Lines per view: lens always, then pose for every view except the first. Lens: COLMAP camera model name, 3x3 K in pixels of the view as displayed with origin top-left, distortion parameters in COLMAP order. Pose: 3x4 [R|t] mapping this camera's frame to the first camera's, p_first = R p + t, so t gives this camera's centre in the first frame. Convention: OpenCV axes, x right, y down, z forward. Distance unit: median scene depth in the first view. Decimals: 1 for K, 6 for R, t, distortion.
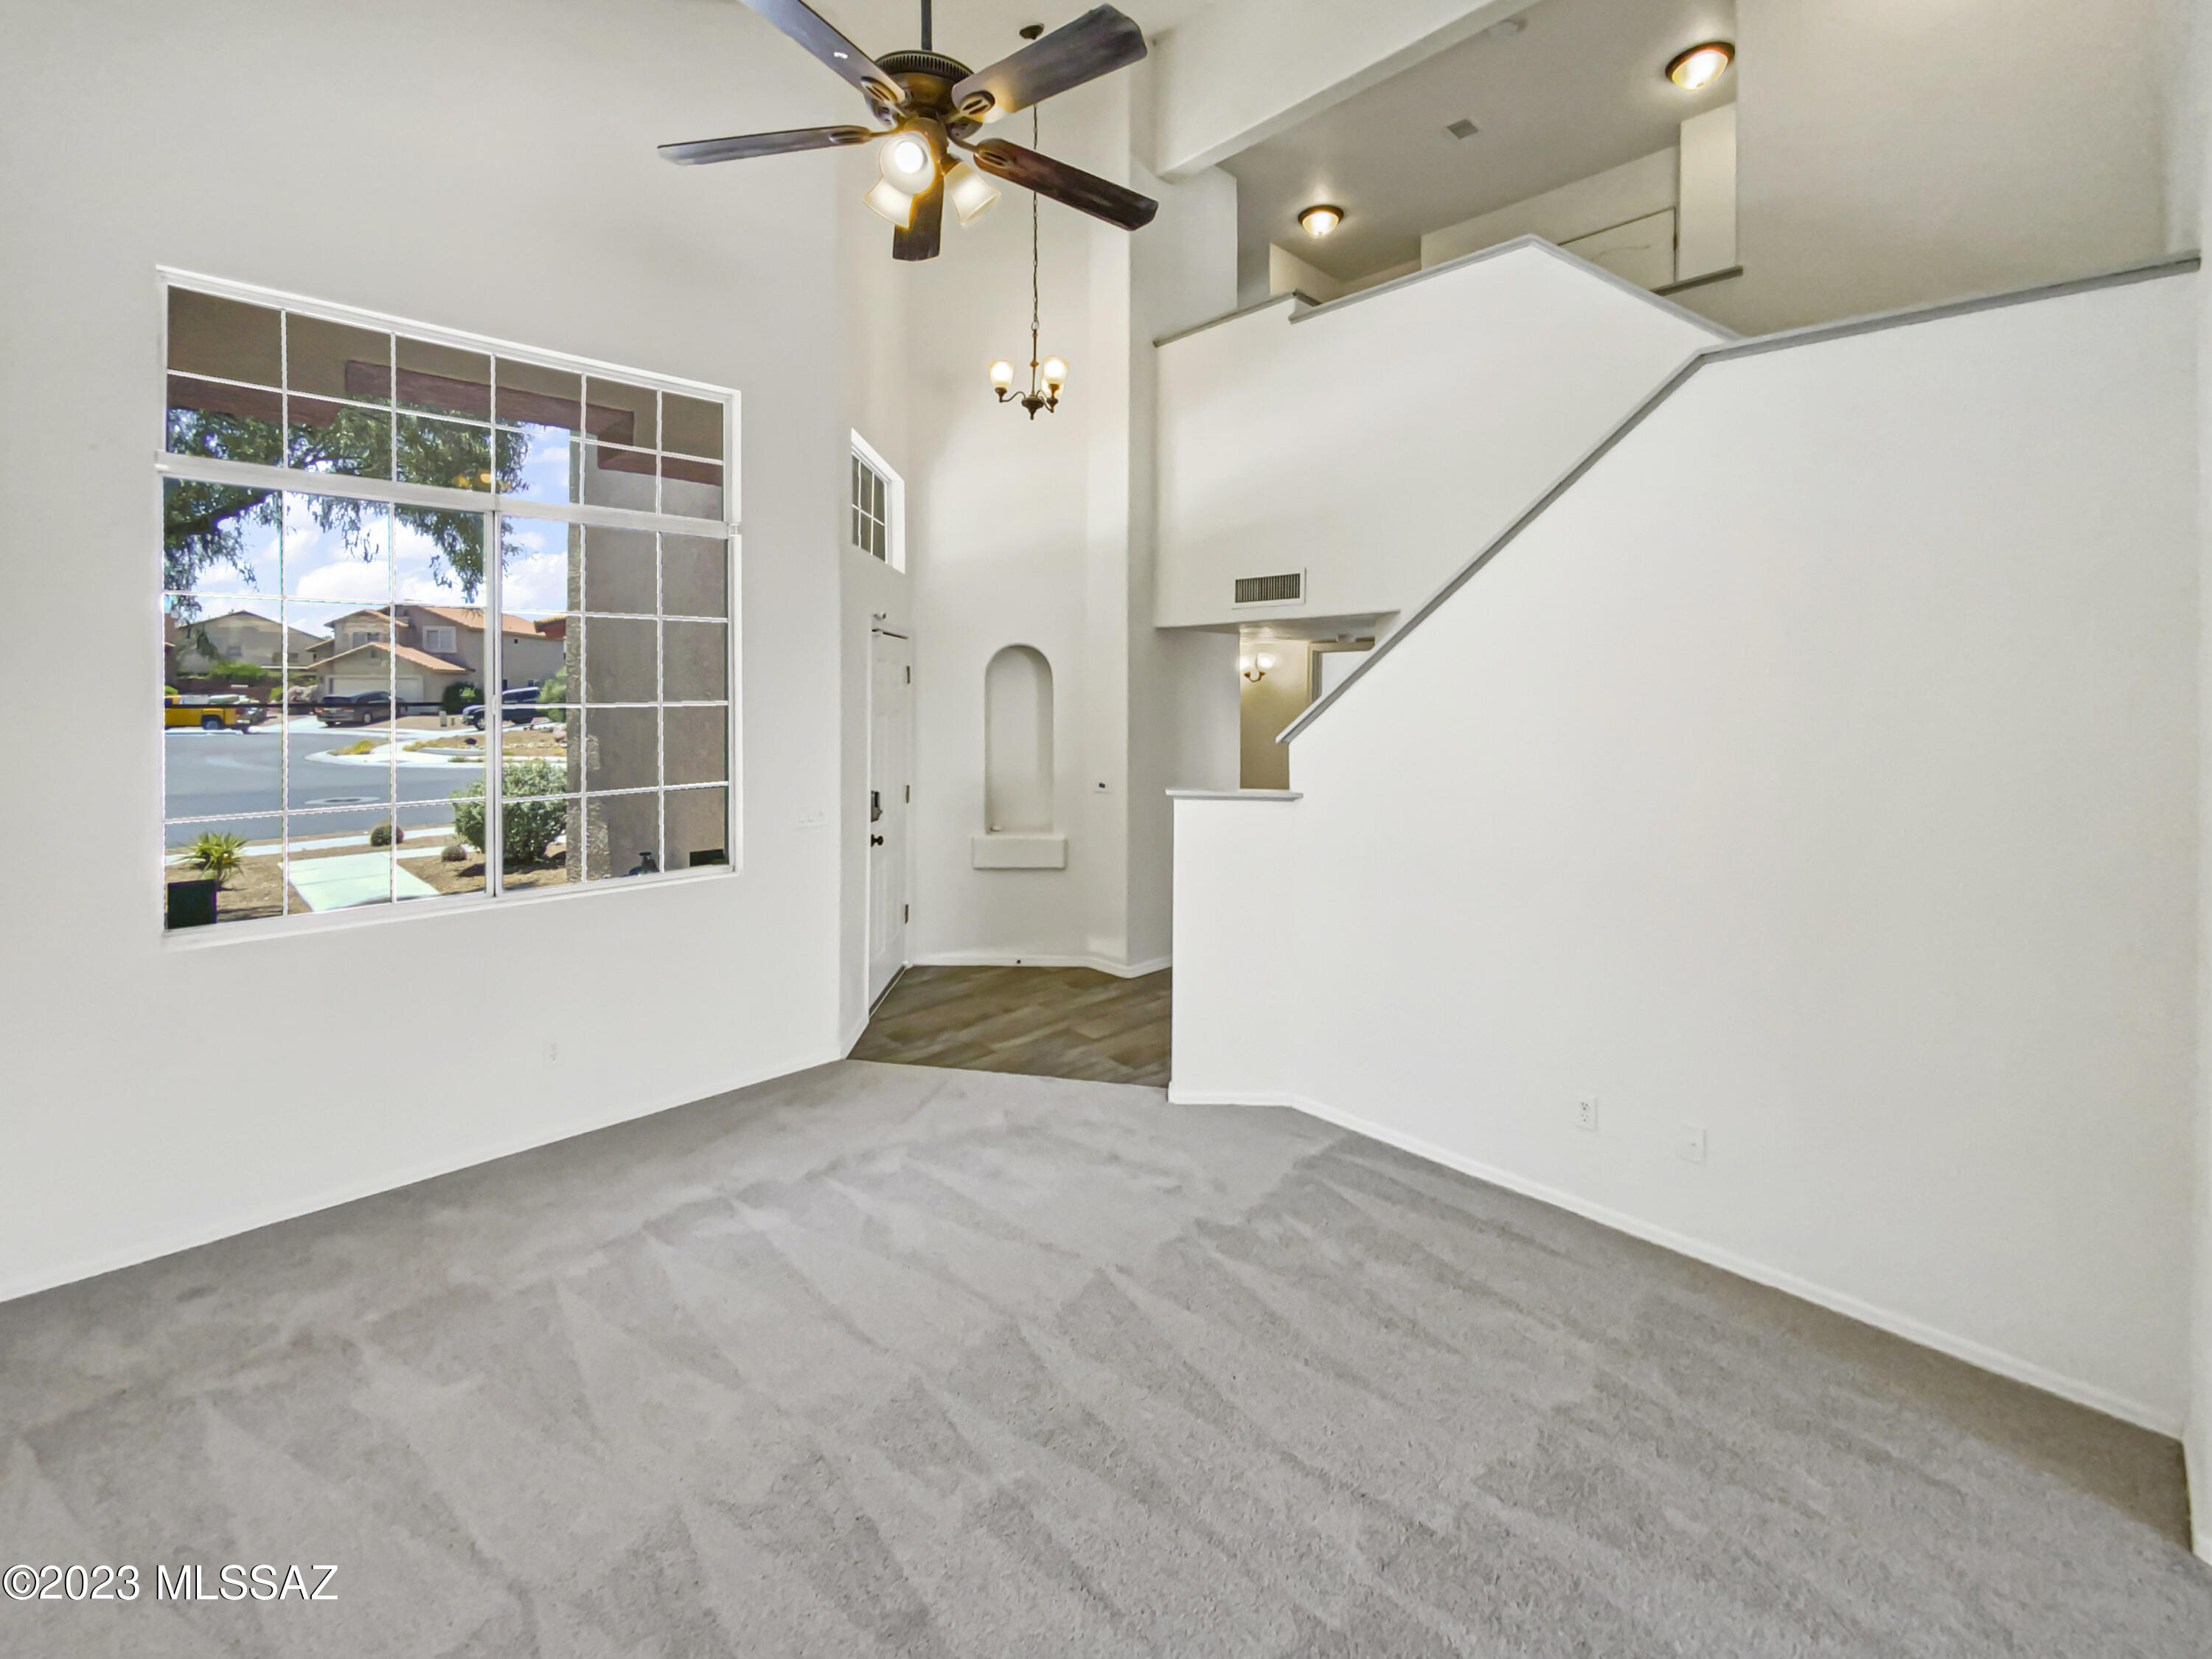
lens RADIAL K [[874.0, 0, 1106.0], [0, 874.0, 829.5], [0, 0, 1]] dist [0.001093, 0.000191]
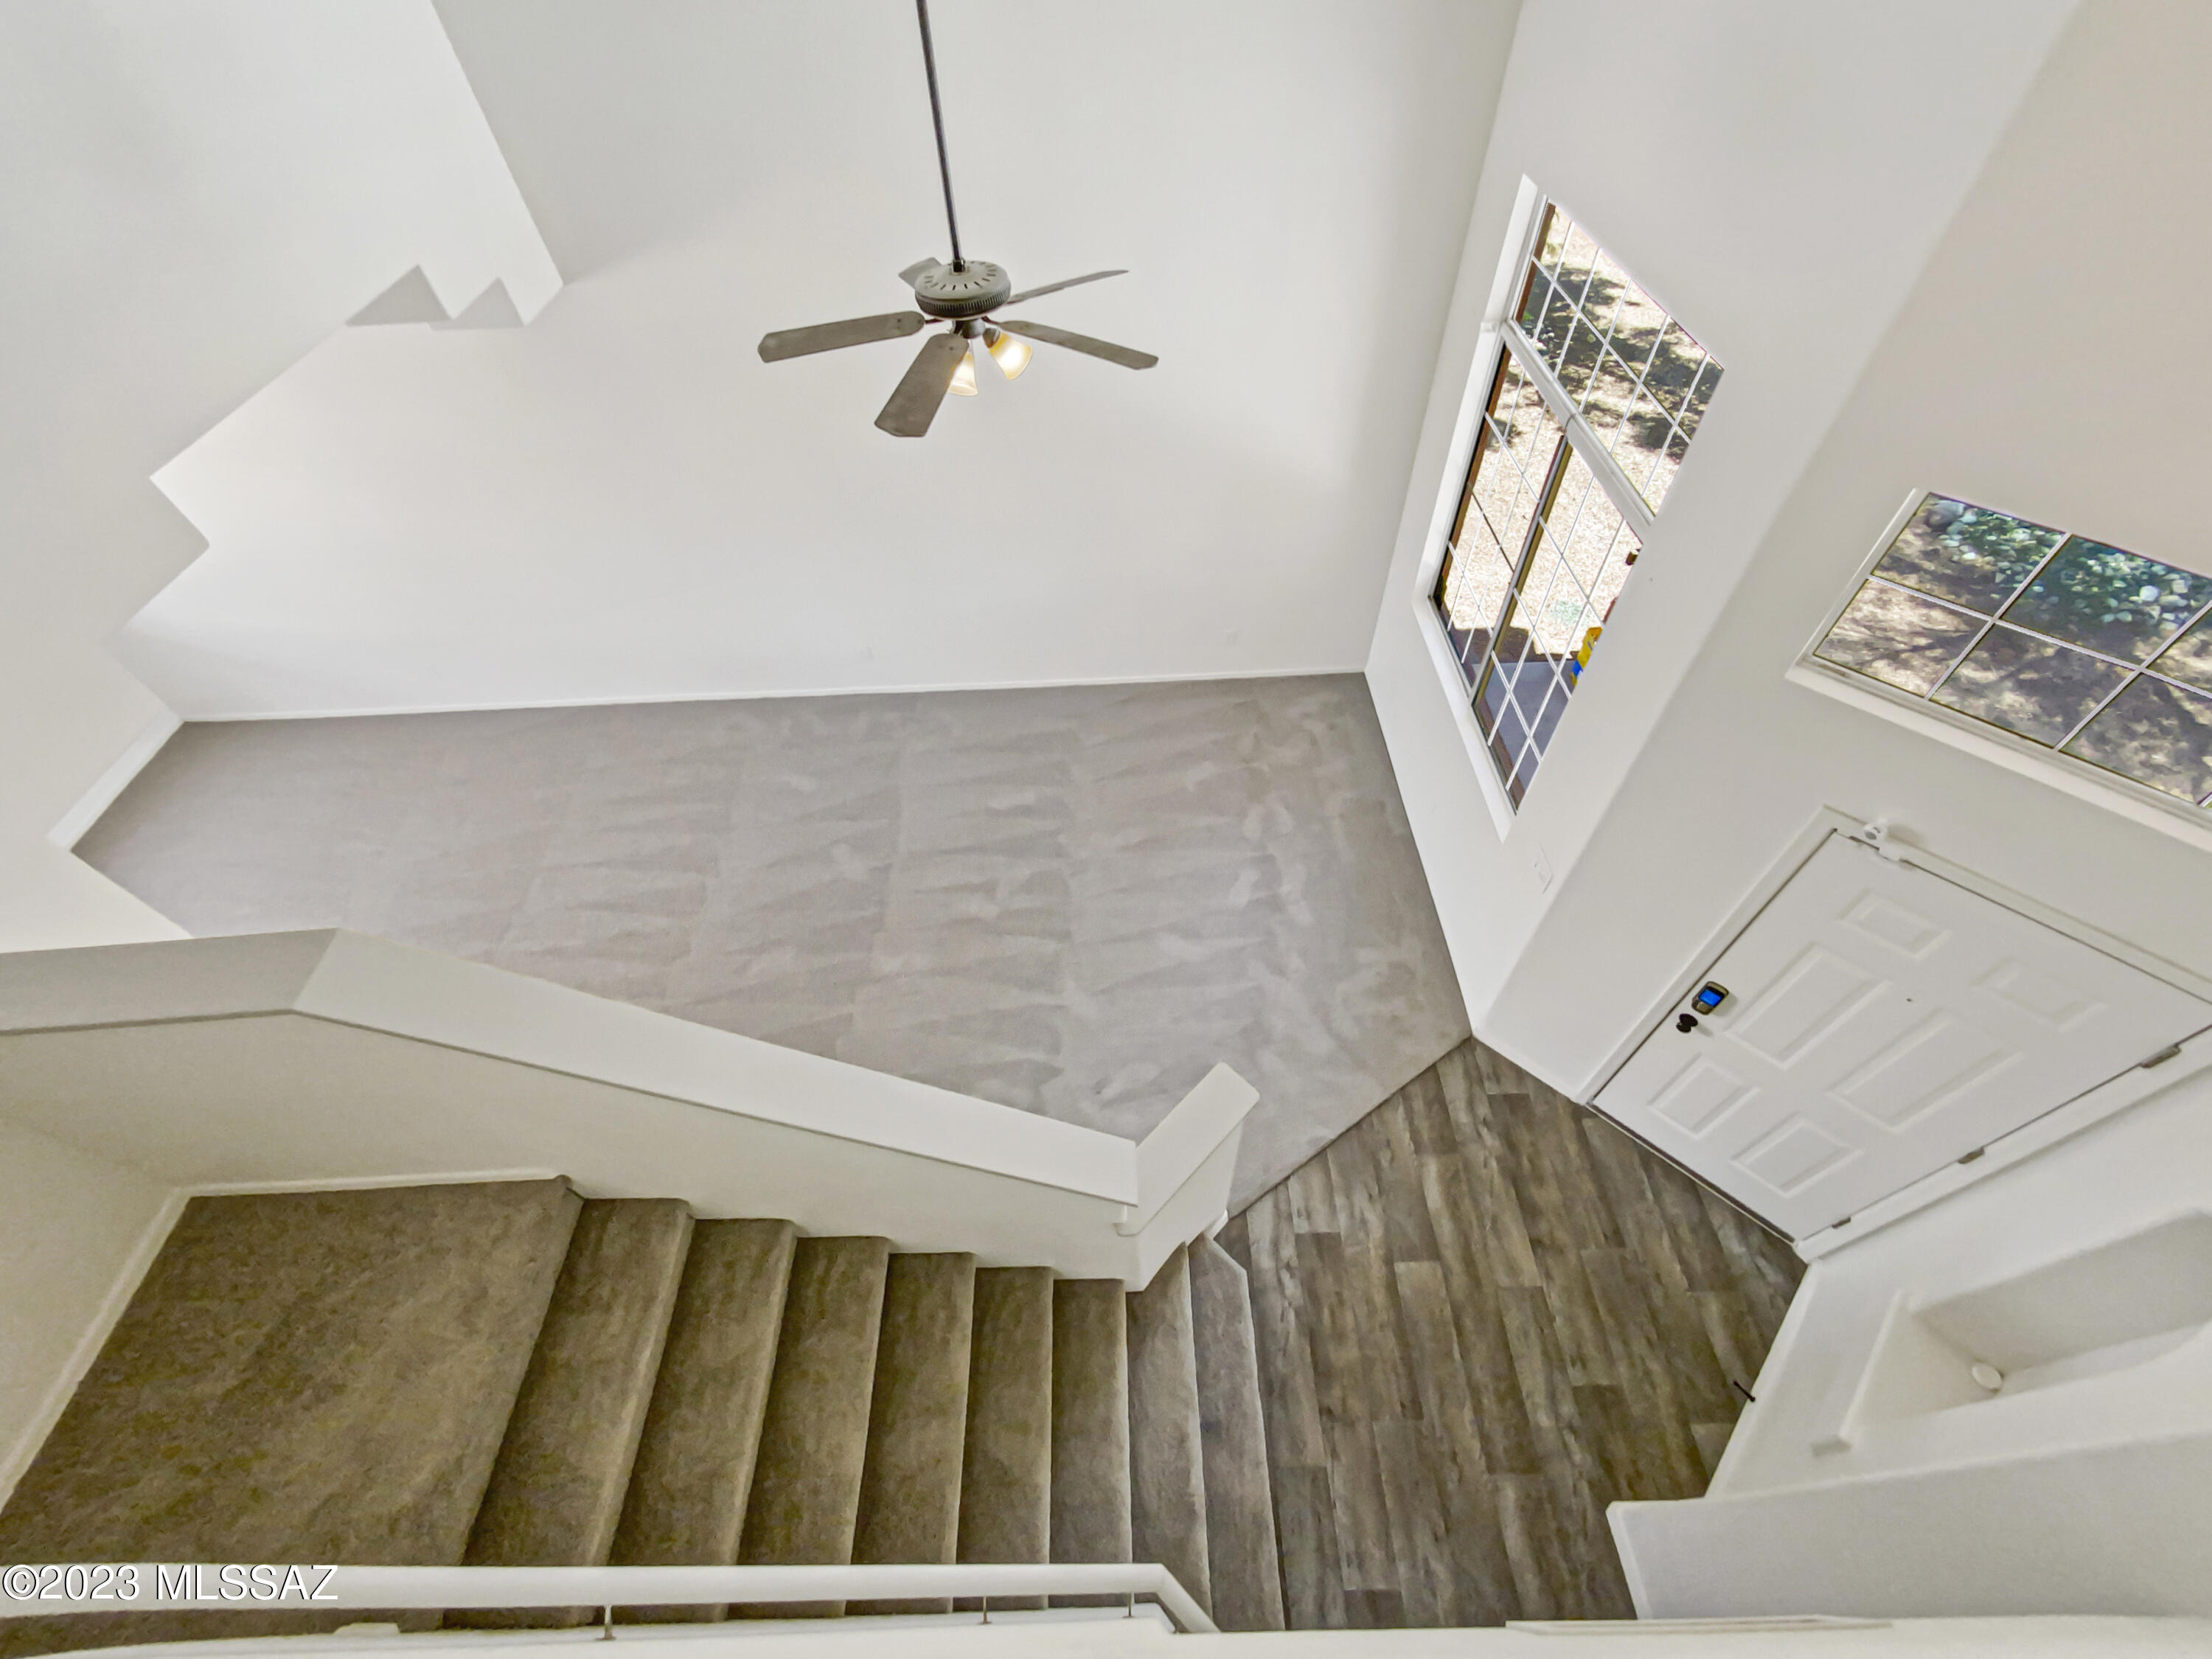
lens RADIAL K [[874.0, 0, 1106.0], [0, 874.0, 829.5], [0, 0, 1]] dist [0.001093, 0.000191]
pose [[-0.684857, 0.568456, -0.455883, 0.570942], [-0.079543, 0.563571, 0.822229, -1.181038], [0.724323, 0.599372, -0.340748, 1.542903]]
